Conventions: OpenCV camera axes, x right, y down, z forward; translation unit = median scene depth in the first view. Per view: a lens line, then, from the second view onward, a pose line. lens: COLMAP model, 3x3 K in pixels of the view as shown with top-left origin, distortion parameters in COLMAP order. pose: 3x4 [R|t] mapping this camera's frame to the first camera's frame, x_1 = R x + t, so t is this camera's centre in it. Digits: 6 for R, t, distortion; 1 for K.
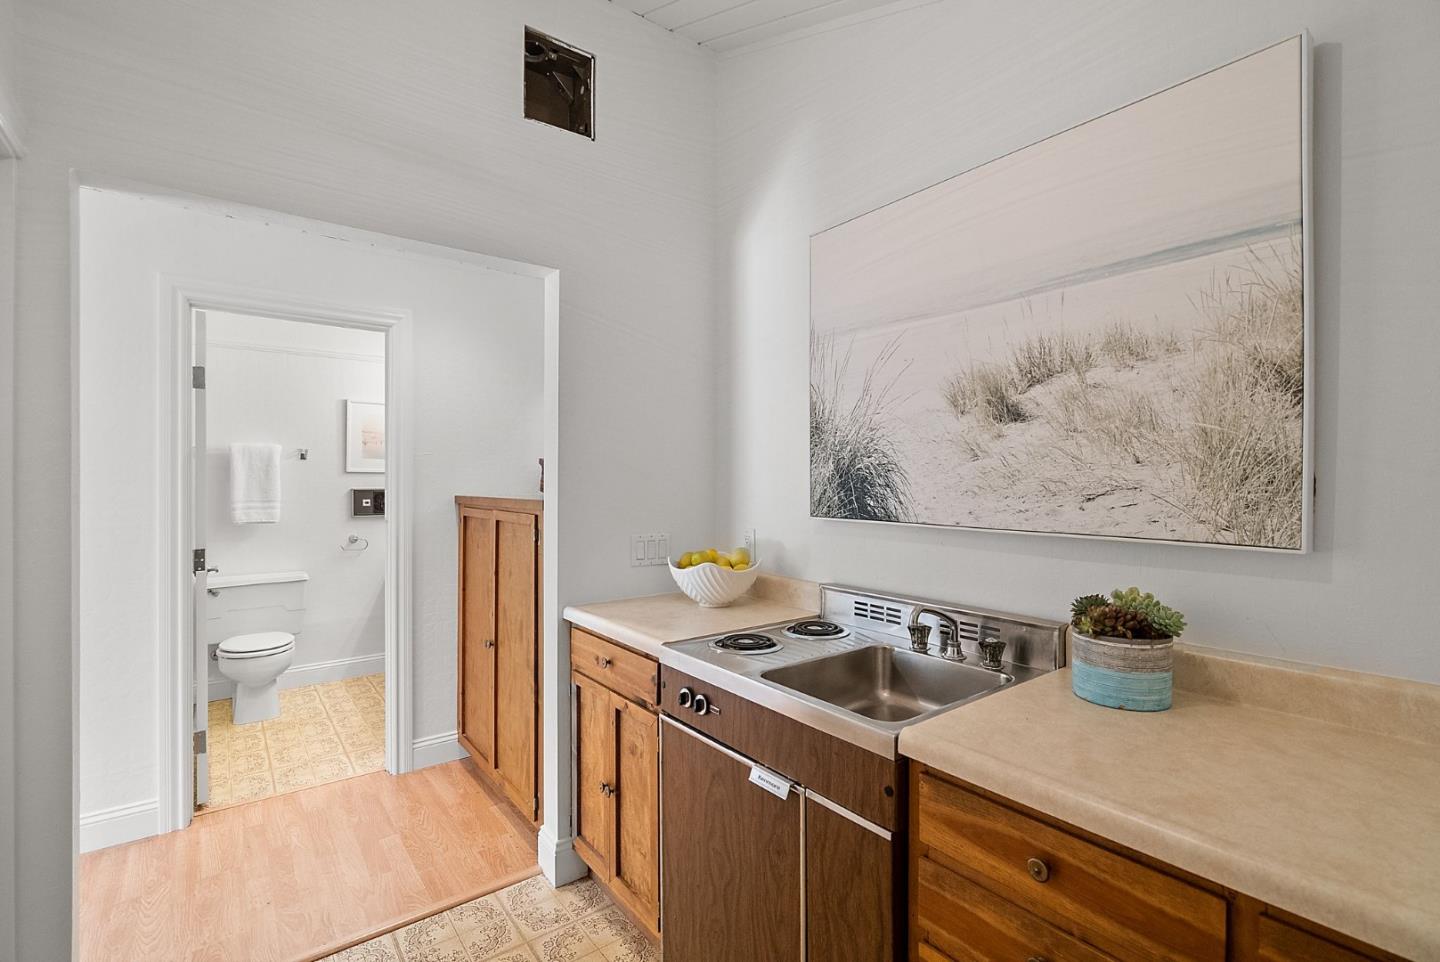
lens RADIAL K [[654.0, 0, 724.0], [0, 654.0, 477.2], [0, 0, 1]] dist [-0.005749, -0.000090]
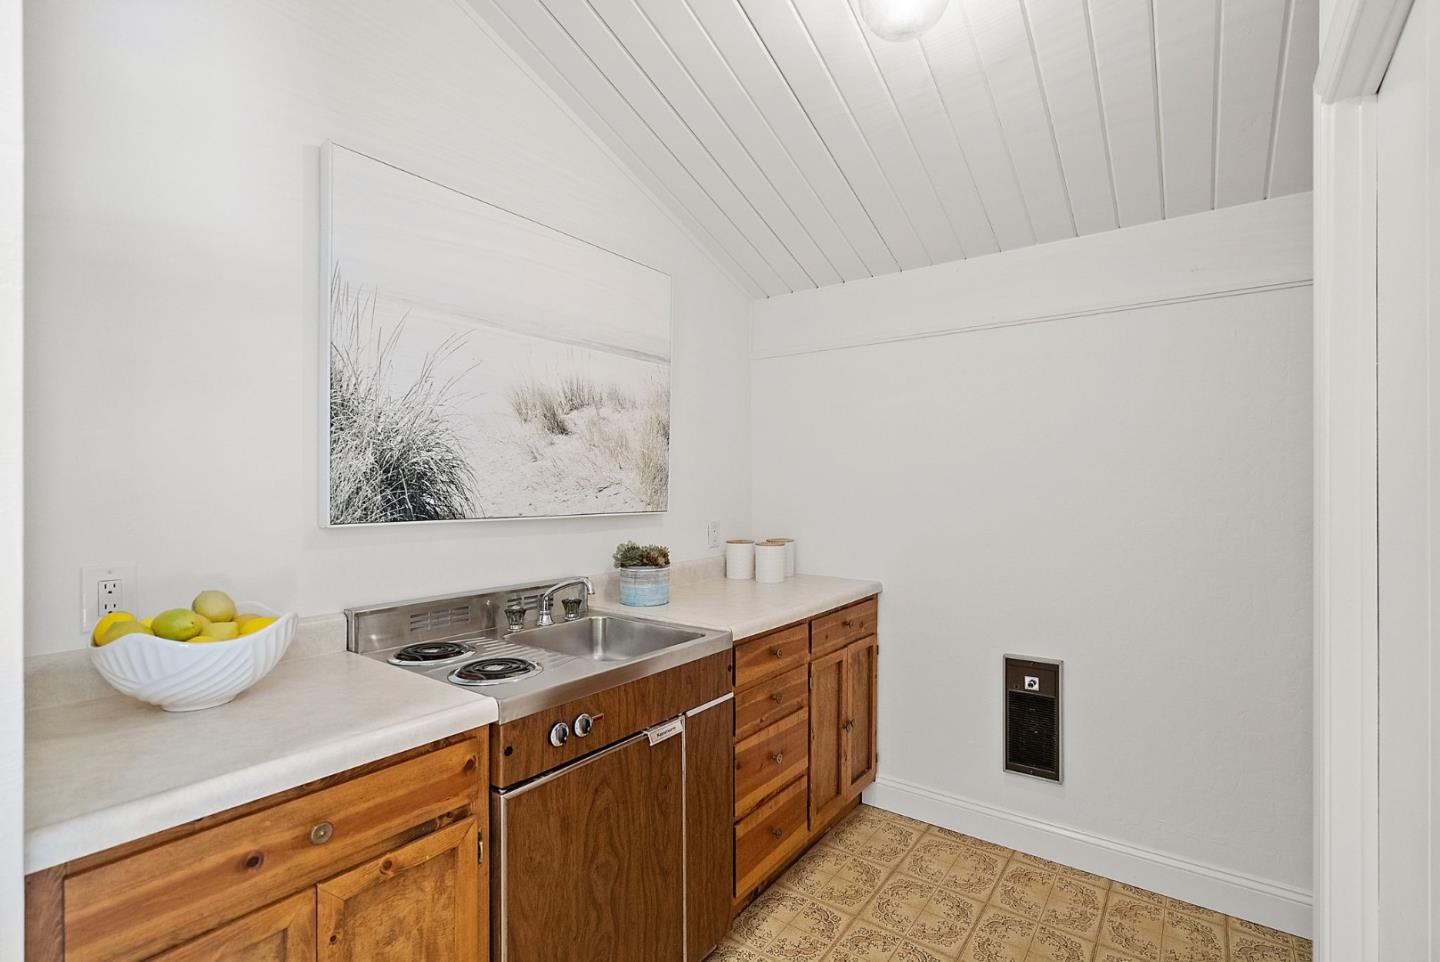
lens RADIAL K [[654.0, 0, 723.7], [0, 654.0, 487.1], [0, 0, 1]] dist [-0.005749, -0.000090]
pose [[-0.279532, -0.001493, 0.960135, -0.818429], [-0.003839, 0.999993, 0.000437, 0.018821], [-0.960129, -0.003564, -0.279535, 0.923901]]
